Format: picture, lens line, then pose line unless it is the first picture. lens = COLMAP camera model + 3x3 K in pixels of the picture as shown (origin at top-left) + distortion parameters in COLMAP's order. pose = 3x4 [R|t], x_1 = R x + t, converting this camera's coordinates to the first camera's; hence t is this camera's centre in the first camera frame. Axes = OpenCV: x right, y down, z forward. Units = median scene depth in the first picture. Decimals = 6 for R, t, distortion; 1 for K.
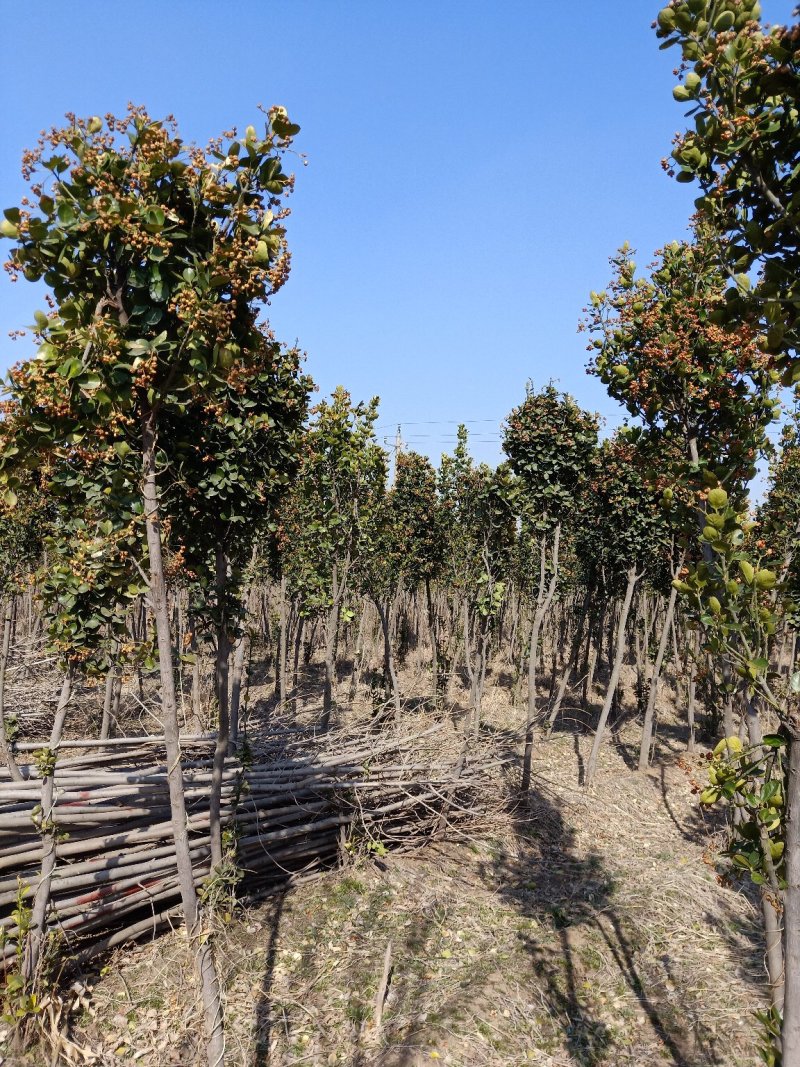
lens RADIAL K [[755.0, 0, 395.7], [0, 755.0, 535.0], [0, 0, 1]] dist [-0.002594, -0.013746]
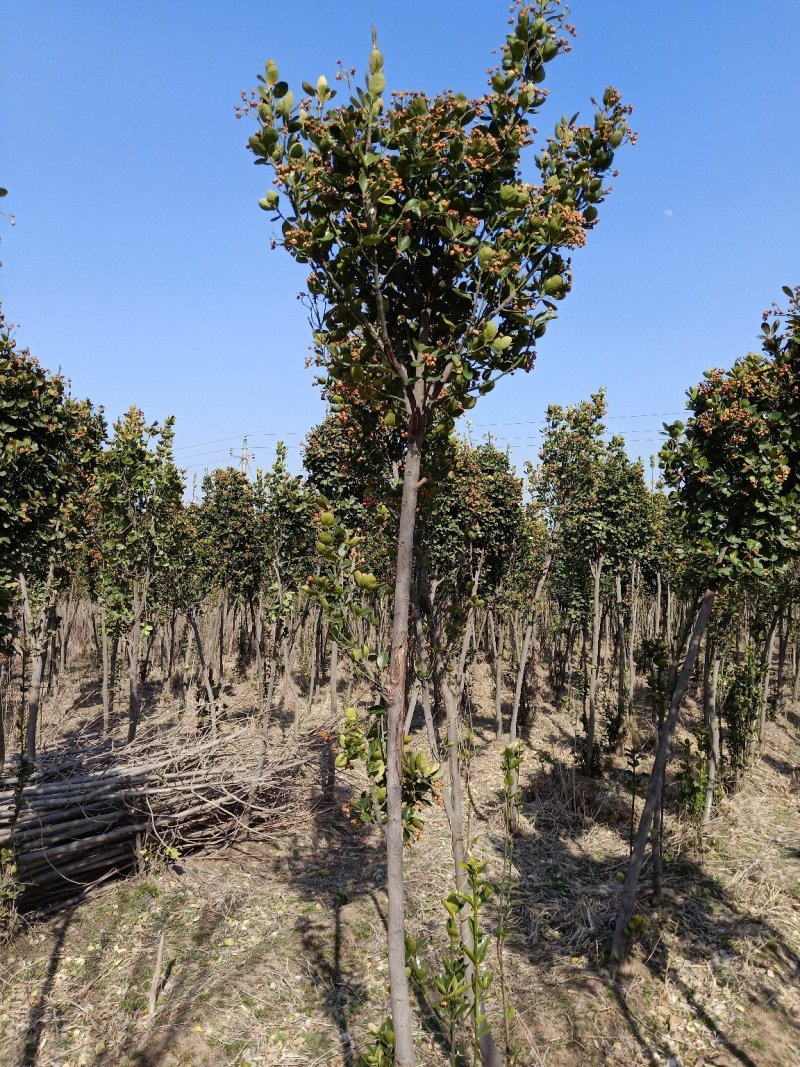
lens RADIAL K [[755.0, 0, 395.2], [0, 755.0, 535.7], [0, 0, 1]] dist [-0.002594, -0.013746]
pose [[0.982440, -0.026082, 0.184745, 0.094782], [0.028528, 0.999537, -0.010593, -0.000733], [-0.184383, 0.015677, 0.982729, -0.081564]]
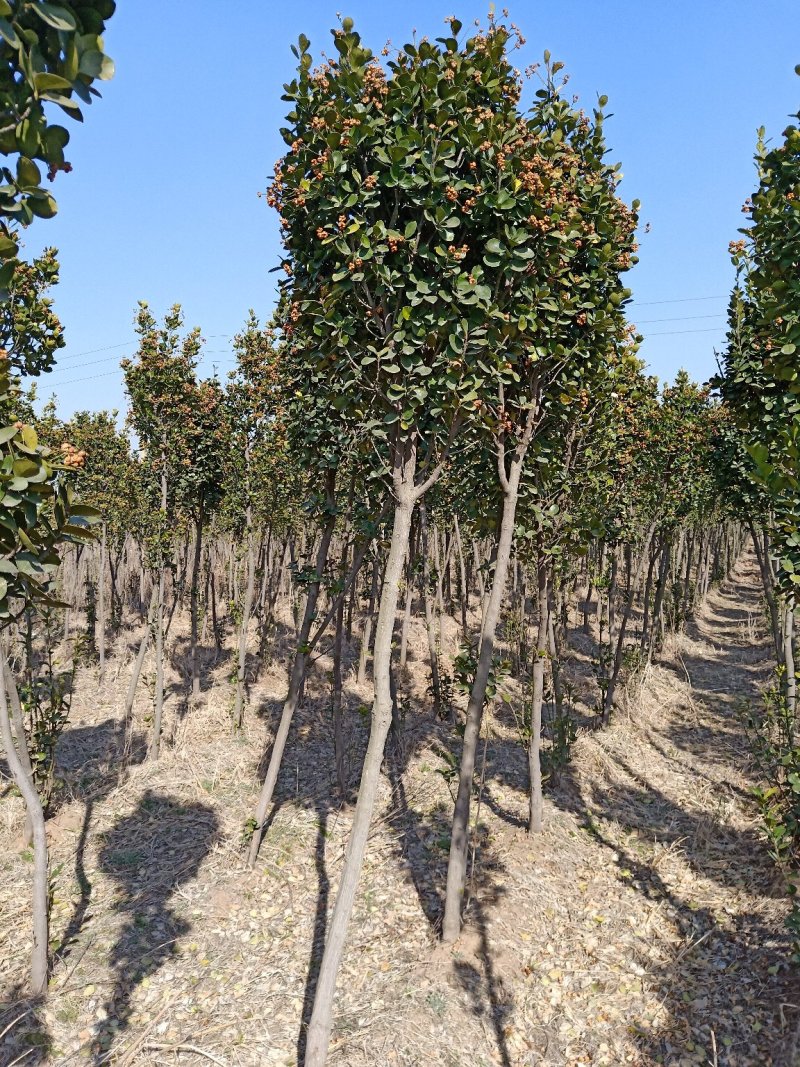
lens RADIAL K [[755.0, 0, 400.9], [0, 755.0, 534.7], [0, 0, 1]] dist [-0.002594, -0.013746]
pose [[0.959937, -0.063695, 0.272879, 0.339286], [0.044438, 0.996103, 0.076186, 0.079921], [-0.276669, -0.061008, 0.959027, 1.052254]]
